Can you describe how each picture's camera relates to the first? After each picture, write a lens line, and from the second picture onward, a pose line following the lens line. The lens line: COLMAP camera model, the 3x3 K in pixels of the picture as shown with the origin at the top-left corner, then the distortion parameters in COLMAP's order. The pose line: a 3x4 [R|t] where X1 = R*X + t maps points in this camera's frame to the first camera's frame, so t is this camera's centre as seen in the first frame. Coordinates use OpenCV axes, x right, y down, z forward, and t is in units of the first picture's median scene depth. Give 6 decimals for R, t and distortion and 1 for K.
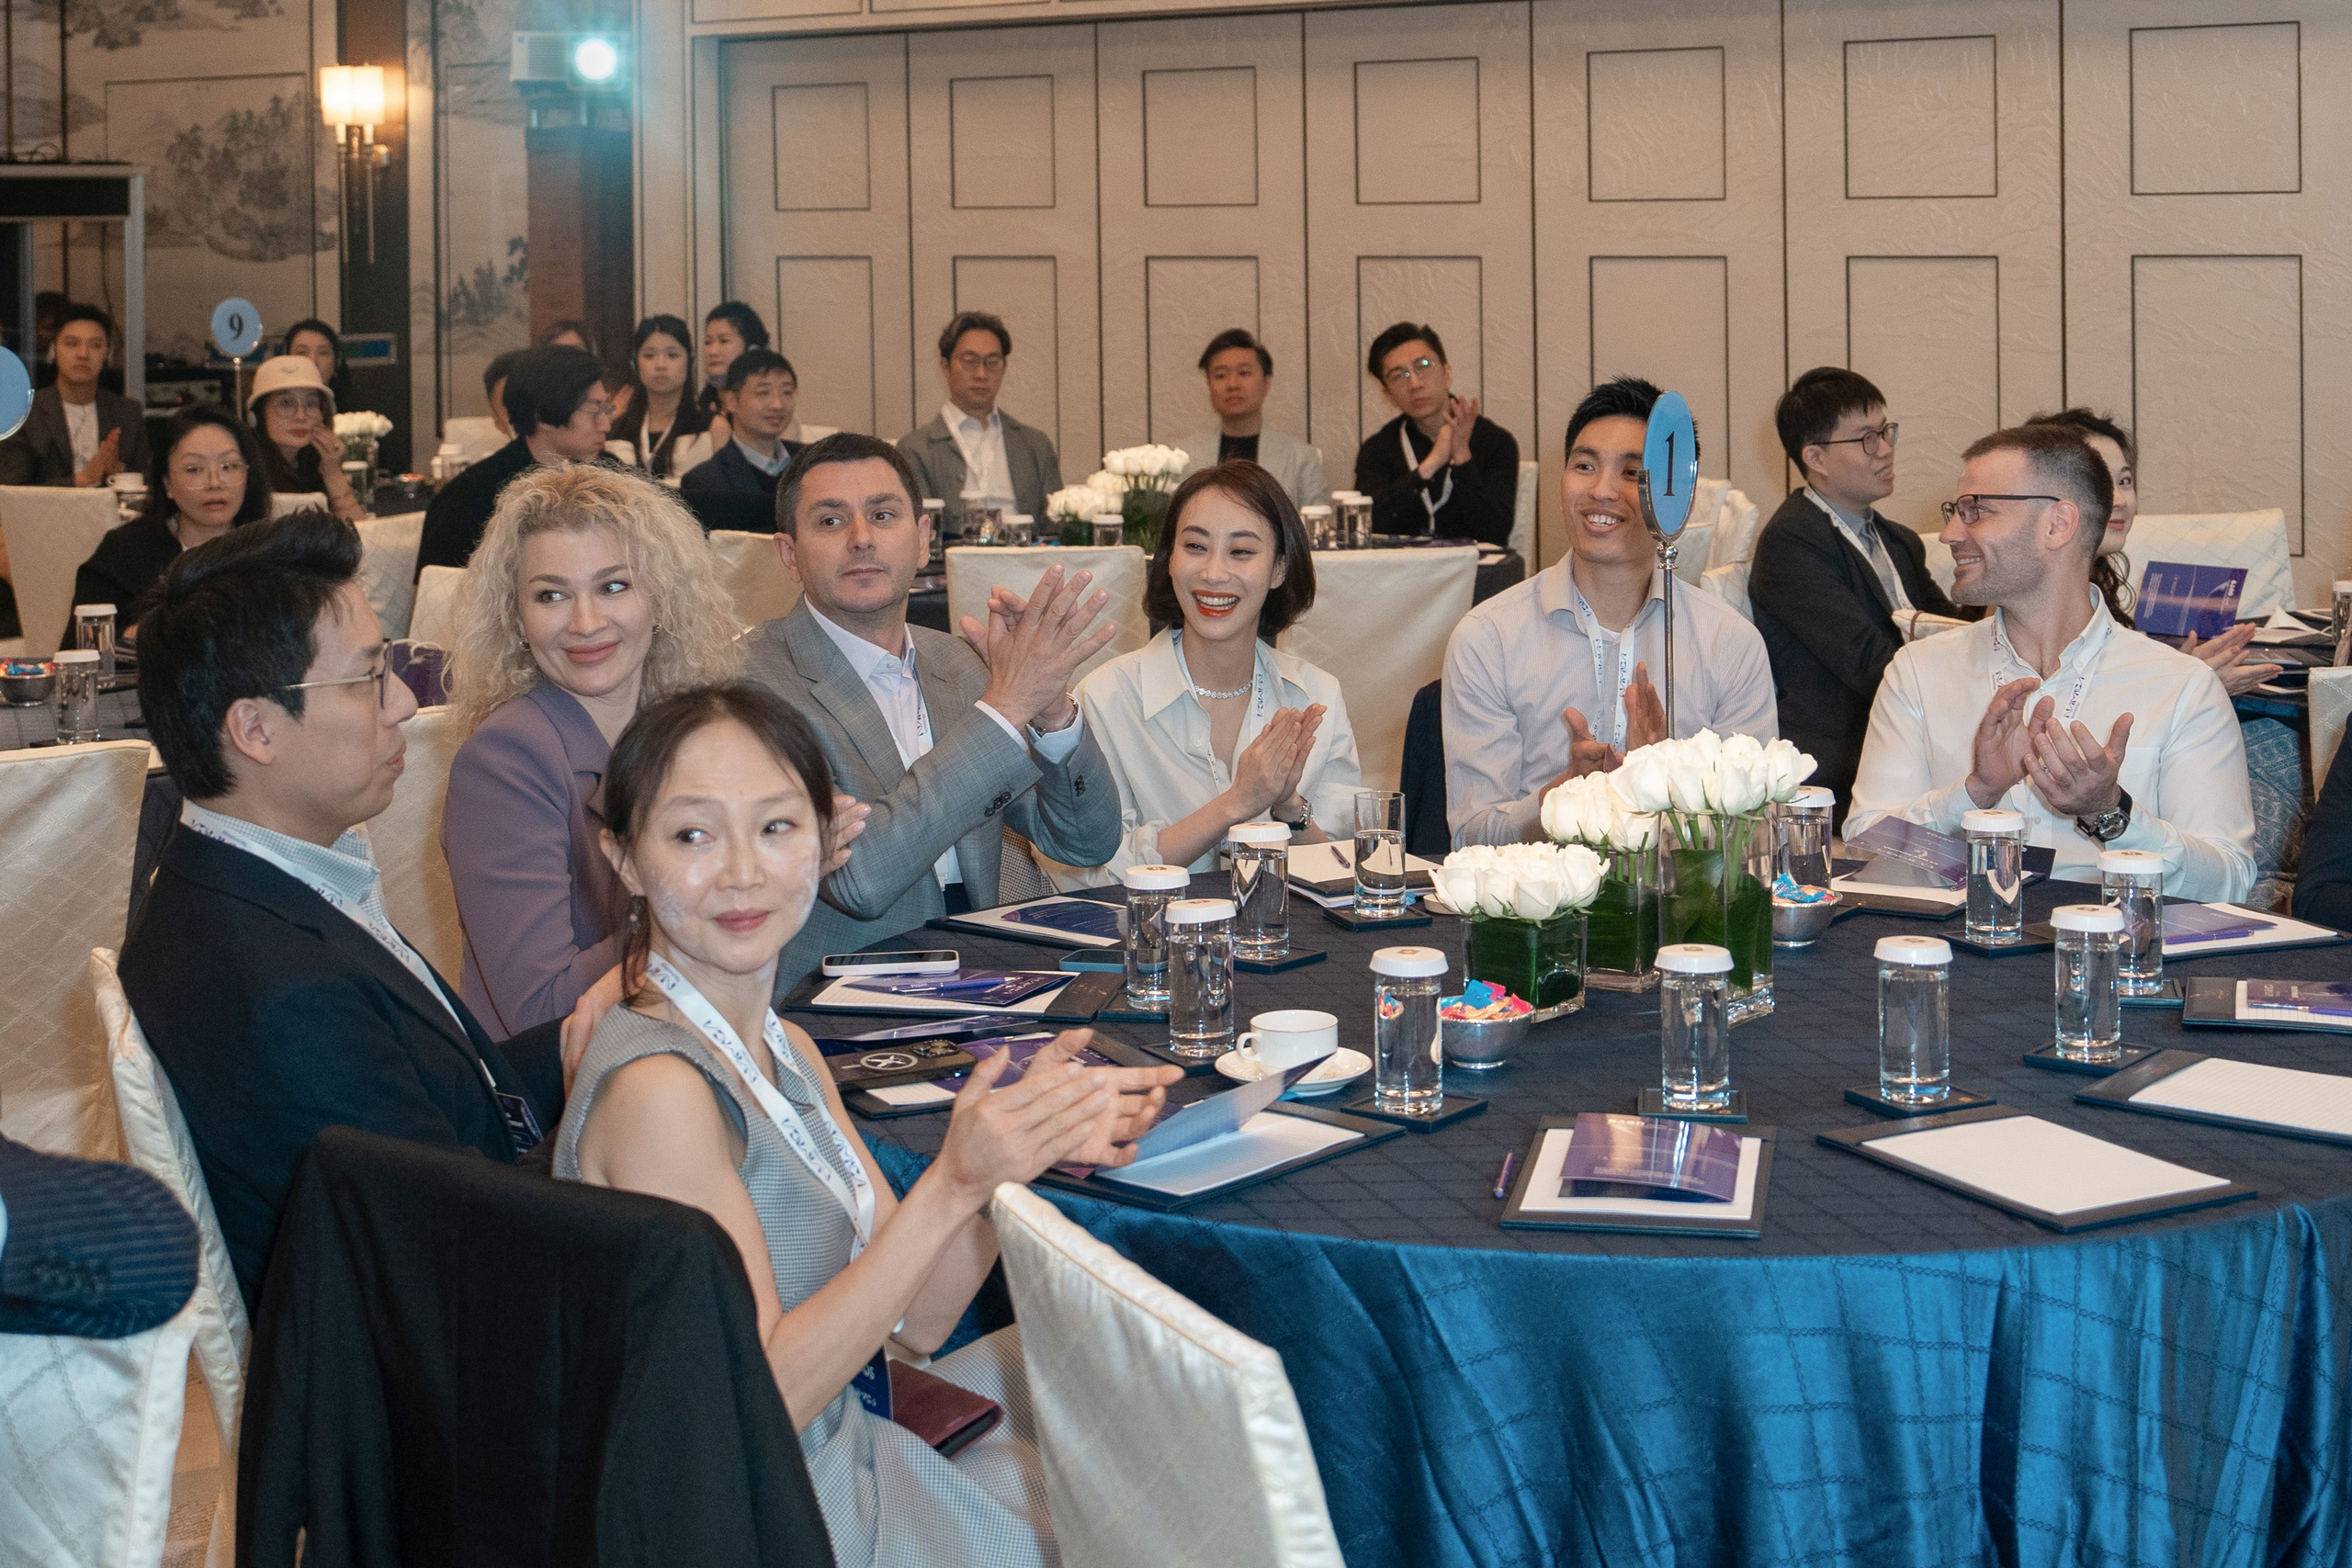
lens RADIAL K [[3119.8, 0, 1171.9], [0, 3119.8, 785.9], [0, 0, 1]] dist [-0.018077, 0.000000]
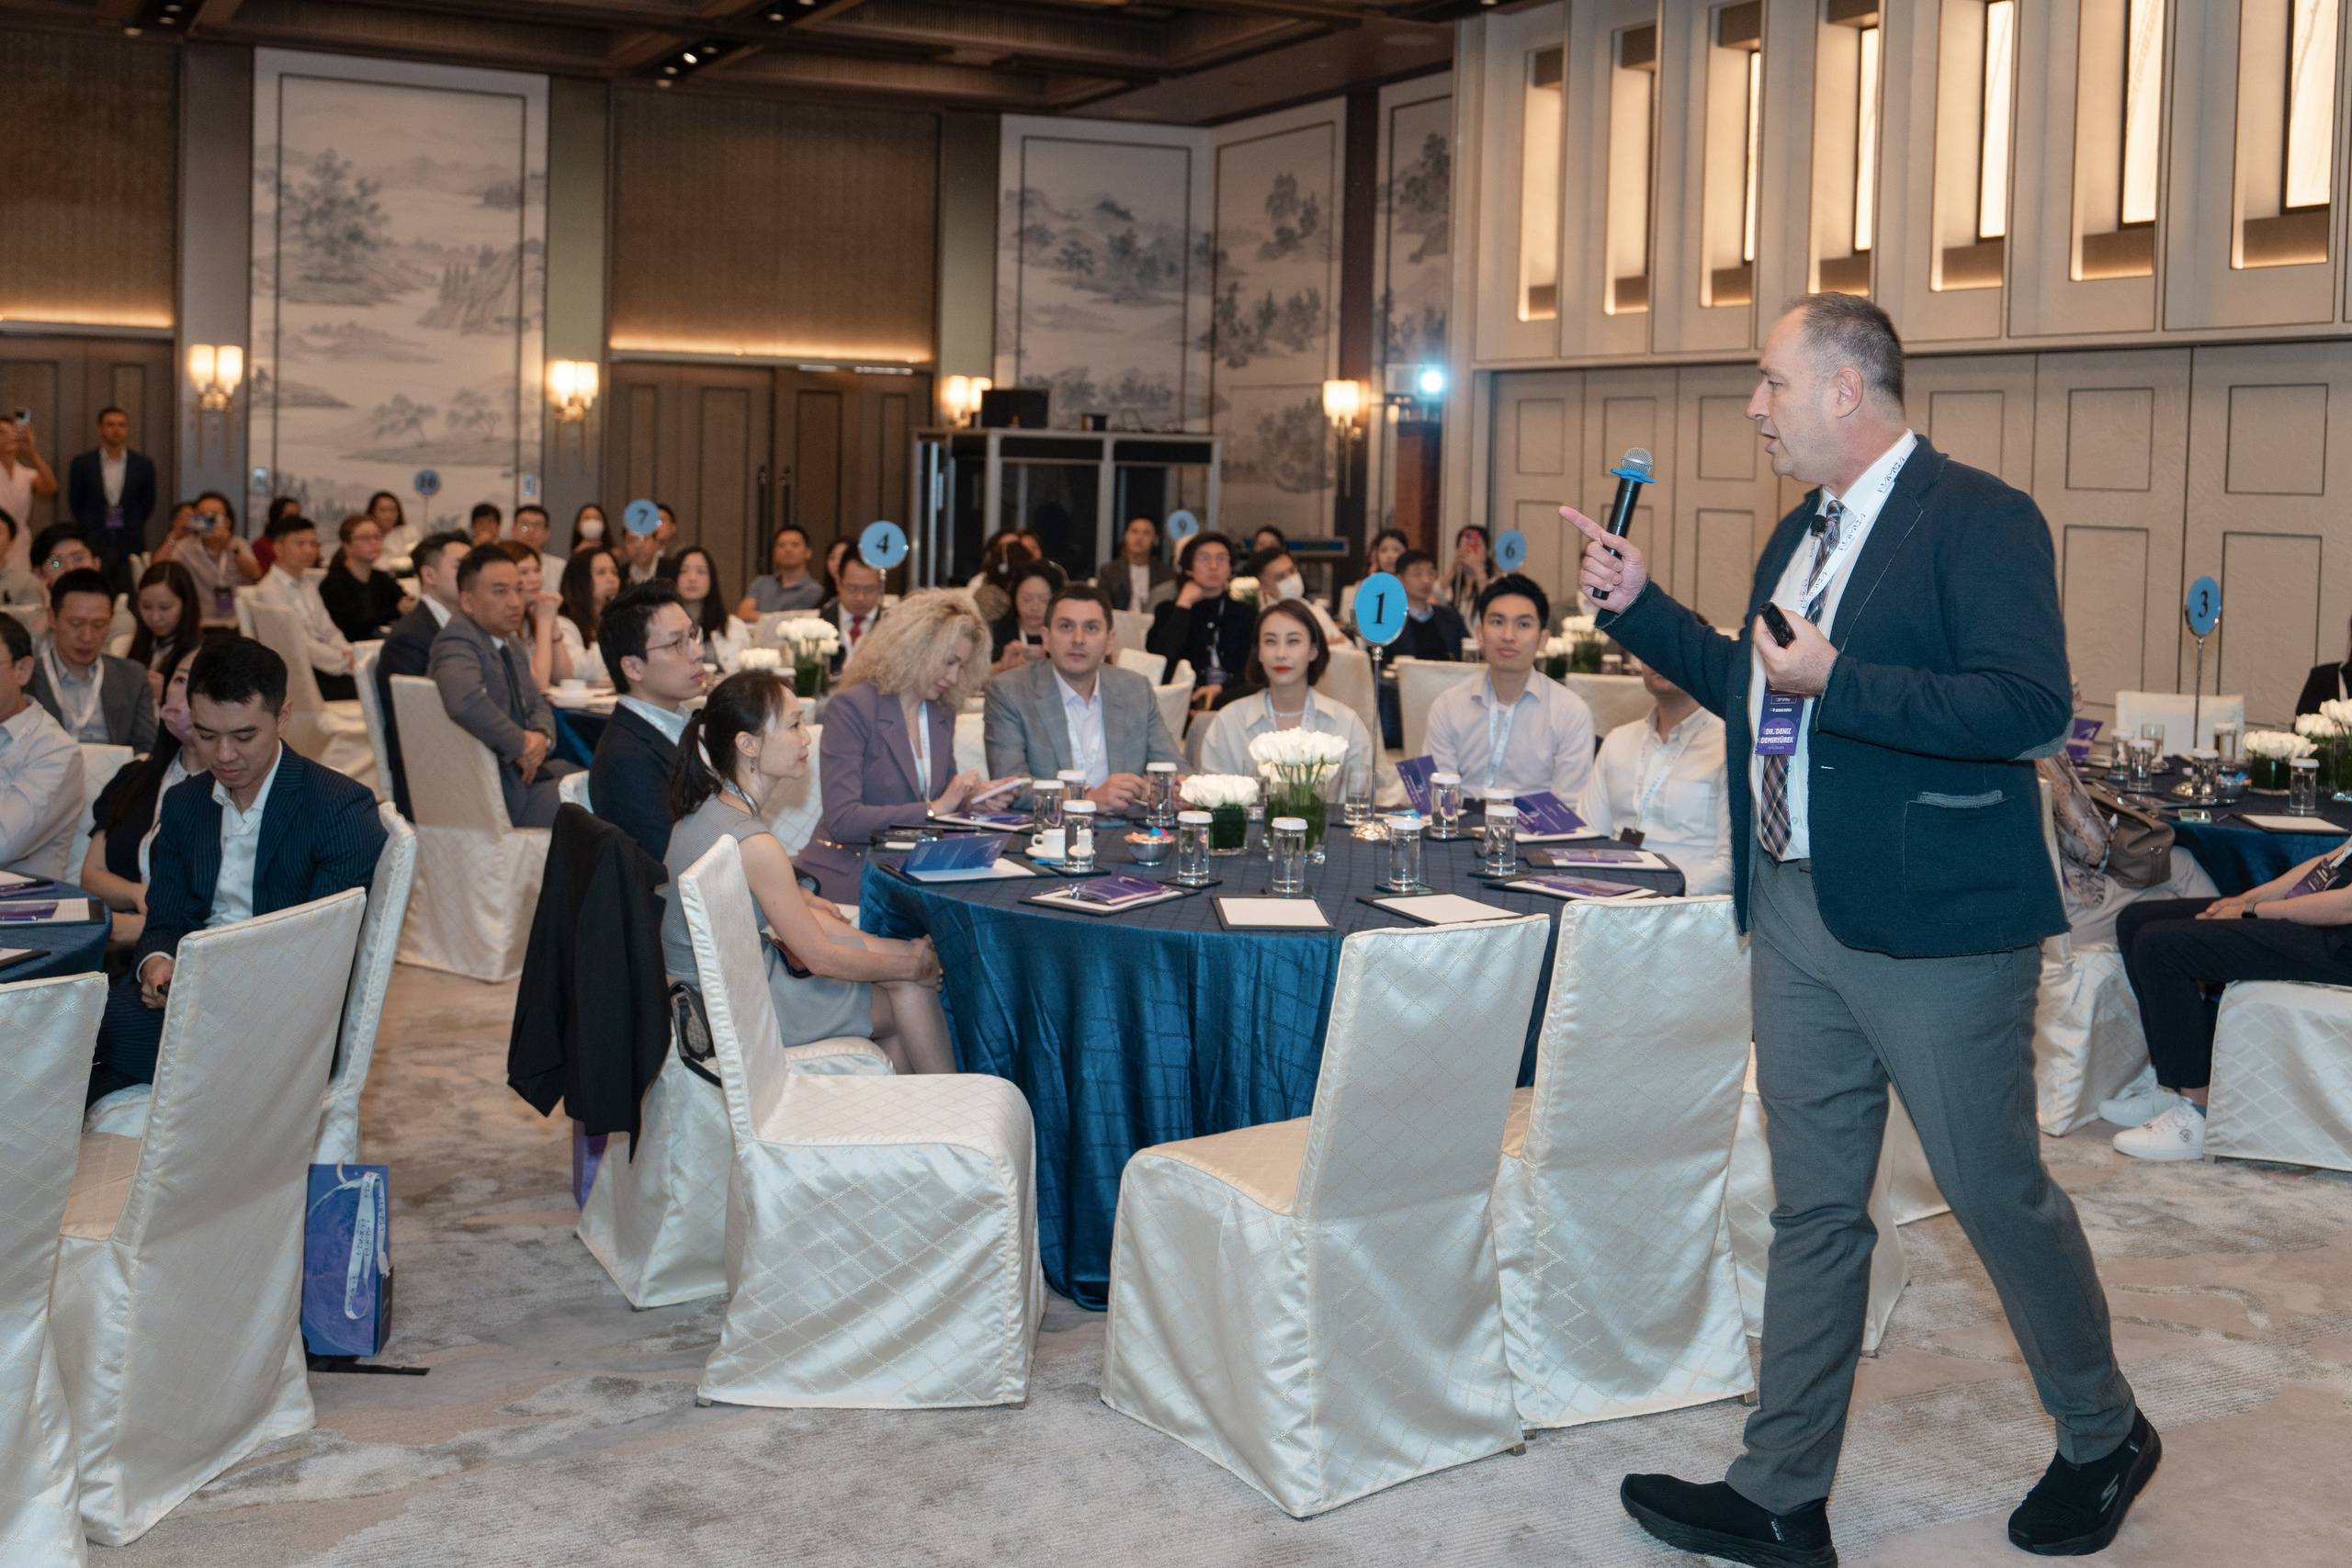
lens RADIAL K [[2318.0, 0, 1182.7], [0, 2318.0, 781.5], [0, 0, 1]] dist [-0.014420, 0.000000]
pose [[0.880390, 0.096809, -0.464265, 0.267612], [-0.119853, 0.992584, -0.020303, 0.021857], [0.458857, 0.073518, 0.885463, -0.144266]]
